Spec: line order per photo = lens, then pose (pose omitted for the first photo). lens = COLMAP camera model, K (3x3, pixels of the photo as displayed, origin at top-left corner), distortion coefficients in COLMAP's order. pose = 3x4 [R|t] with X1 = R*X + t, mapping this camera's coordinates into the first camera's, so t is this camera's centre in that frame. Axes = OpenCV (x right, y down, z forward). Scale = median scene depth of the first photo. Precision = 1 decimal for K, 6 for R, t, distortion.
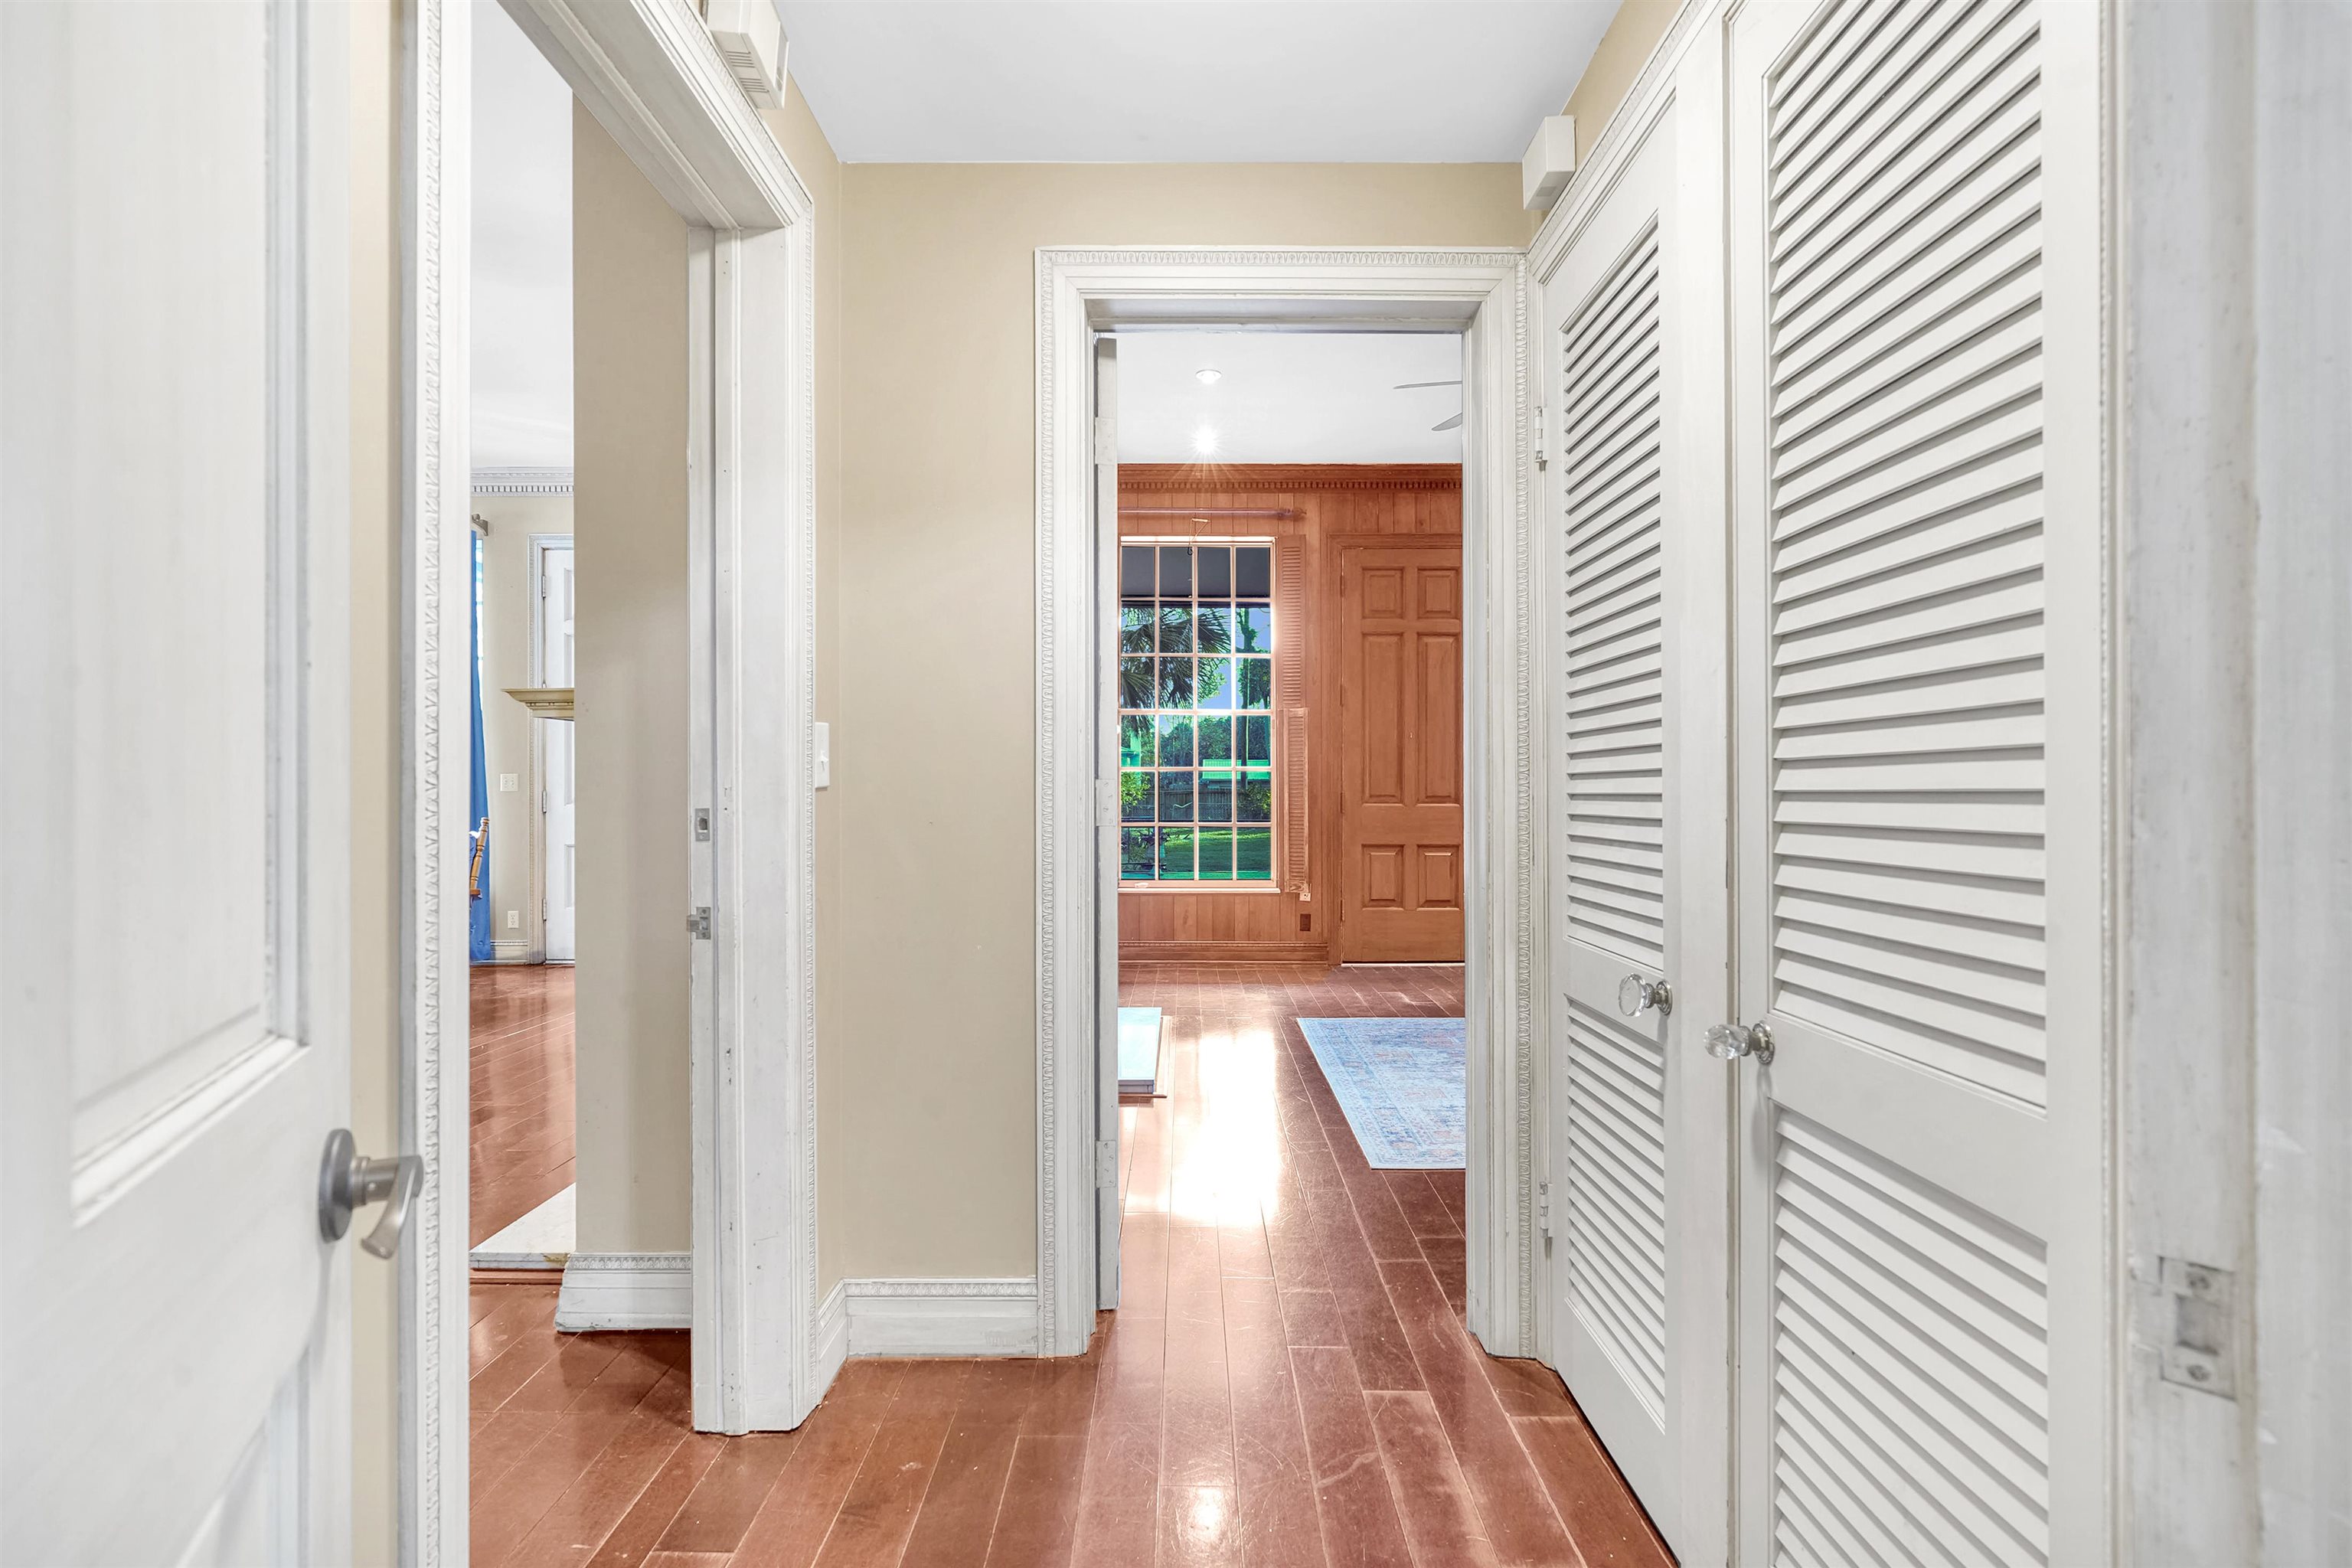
lens RADIAL K [[1120.7, 0, 1176.8], [0, 1120.7, 784.9], [0, 0, 1]] dist [-0.004325, 0.001795]
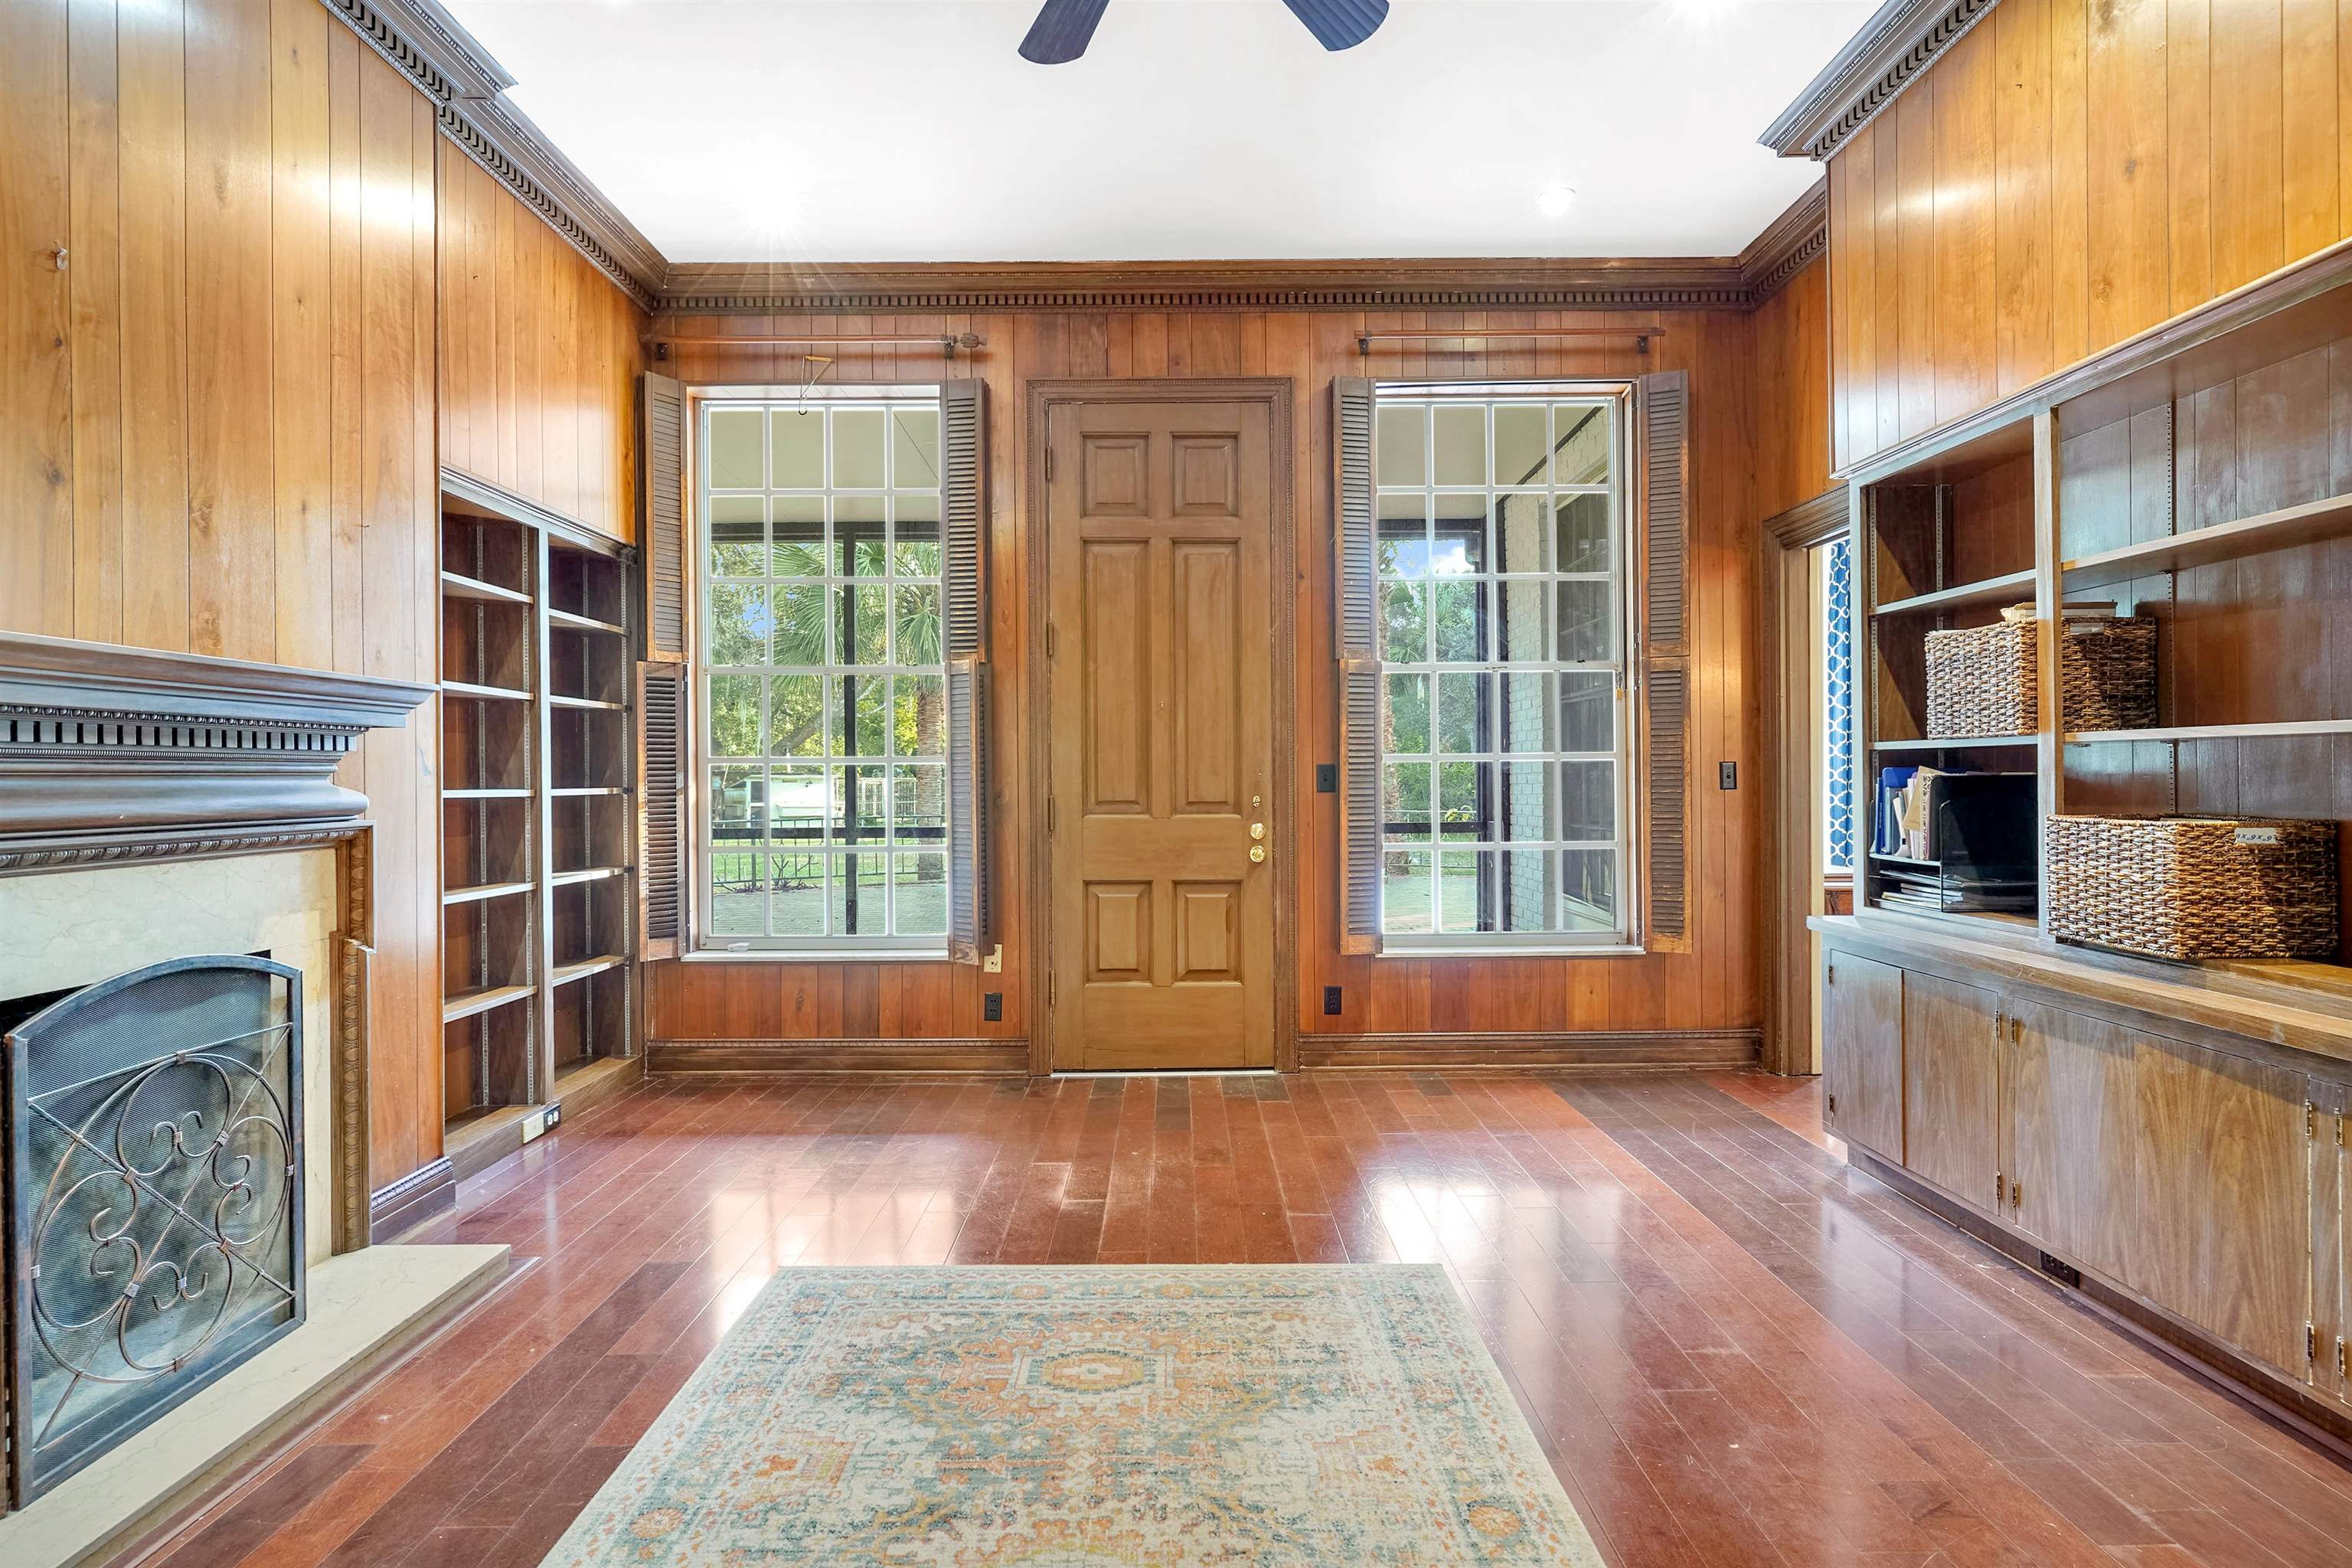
lens RADIAL K [[1120.7, 0, 1176.3], [0, 1120.7, 779.5], [0, 0, 1]] dist [-0.004325, 0.001795]
pose [[0.999970, -0.007775, 0.000624, 0.216089], [0.007777, 0.999967, -0.002391, -0.000703], [-0.000605, 0.002395, 0.999997, 0.380473]]
